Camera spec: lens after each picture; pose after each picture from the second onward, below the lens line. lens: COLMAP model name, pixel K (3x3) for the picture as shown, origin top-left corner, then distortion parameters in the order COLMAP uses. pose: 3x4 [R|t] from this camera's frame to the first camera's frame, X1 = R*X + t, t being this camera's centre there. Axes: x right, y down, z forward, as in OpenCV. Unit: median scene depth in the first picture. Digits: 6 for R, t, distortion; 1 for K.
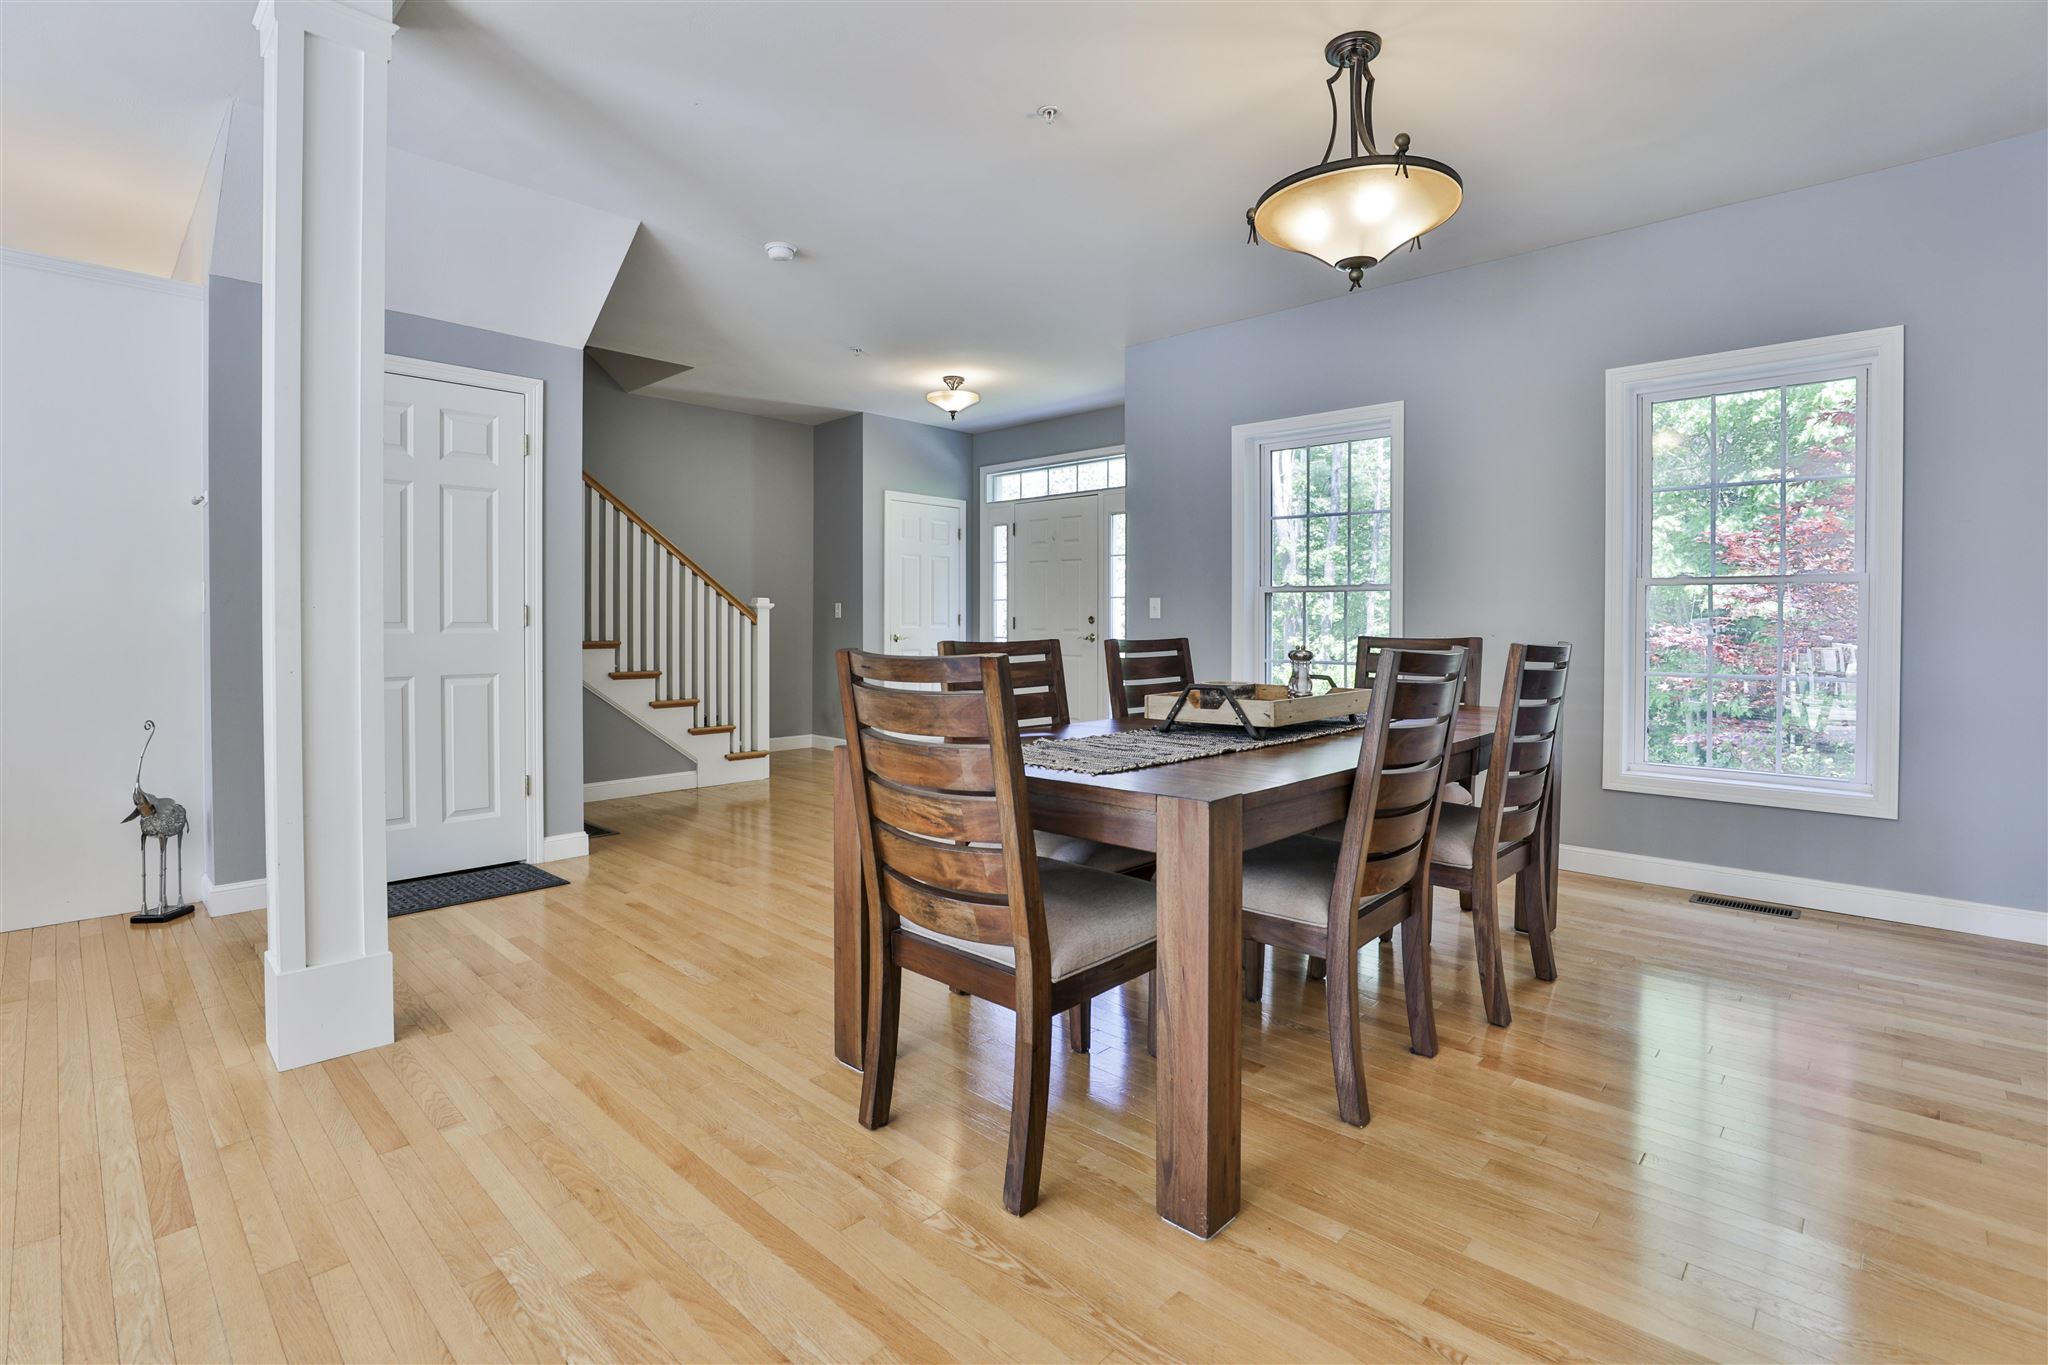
lens RADIAL K [[960.3, 0, 982.6], [0, 960.3, 639.1], [0, 0, 1]] dist [-0.025380, 0.003239]
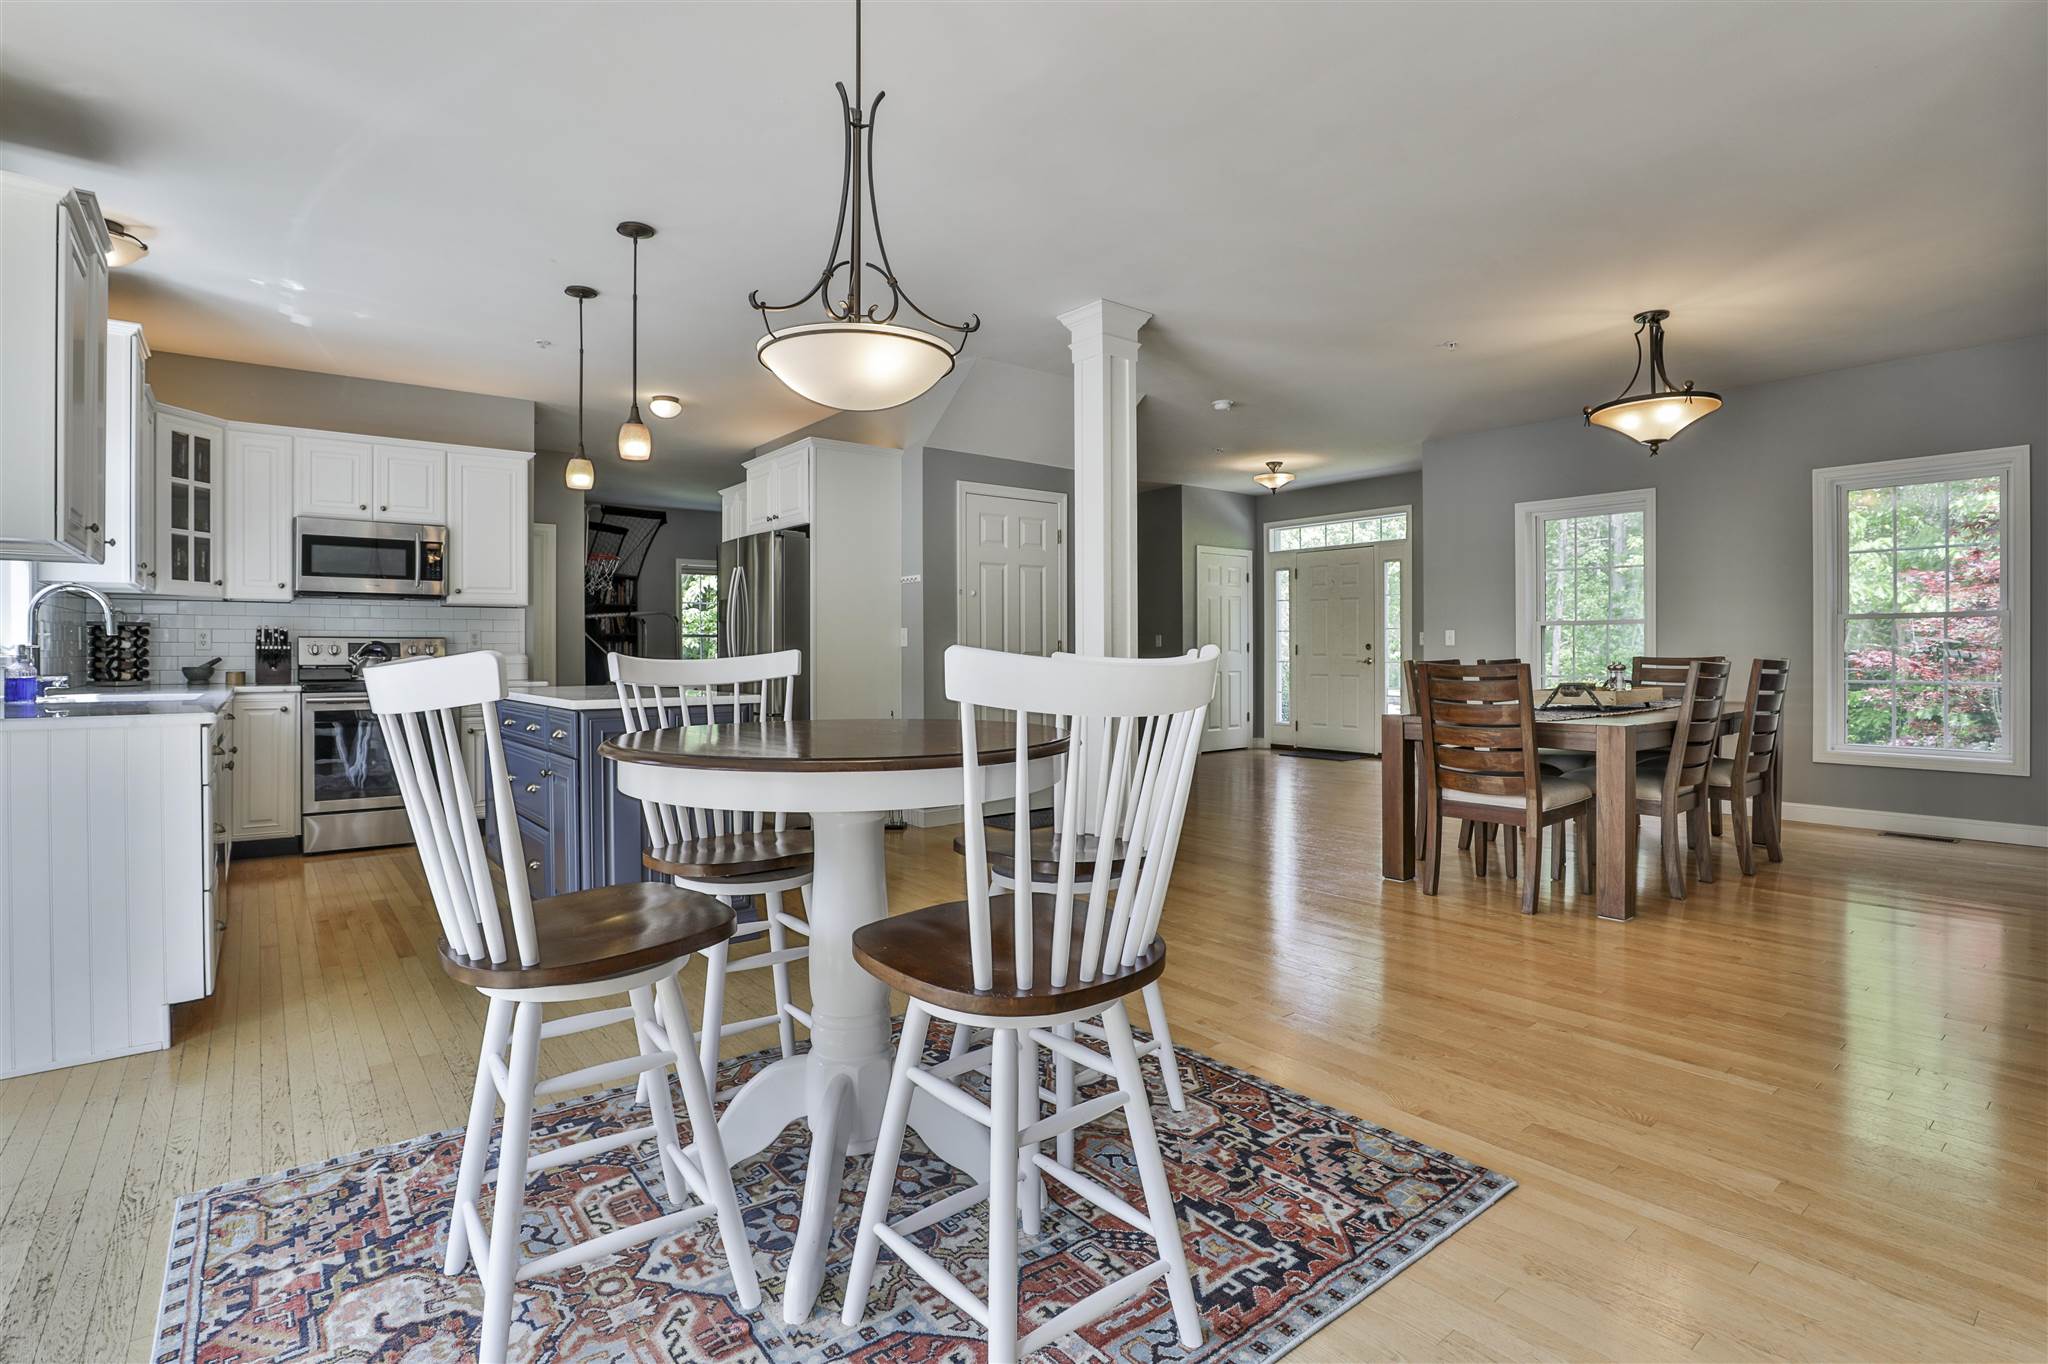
lens RADIAL K [[960.3, 0, 1021.3], [0, 960.3, 662.9], [0, 0, 1]] dist [-0.025380, 0.003239]
pose [[0.992688, -0.006191, -0.120547, -0.216593], [0.005730, 0.999975, -0.004171, 0.004174], [0.120570, 0.003450, 0.992699, -0.337479]]
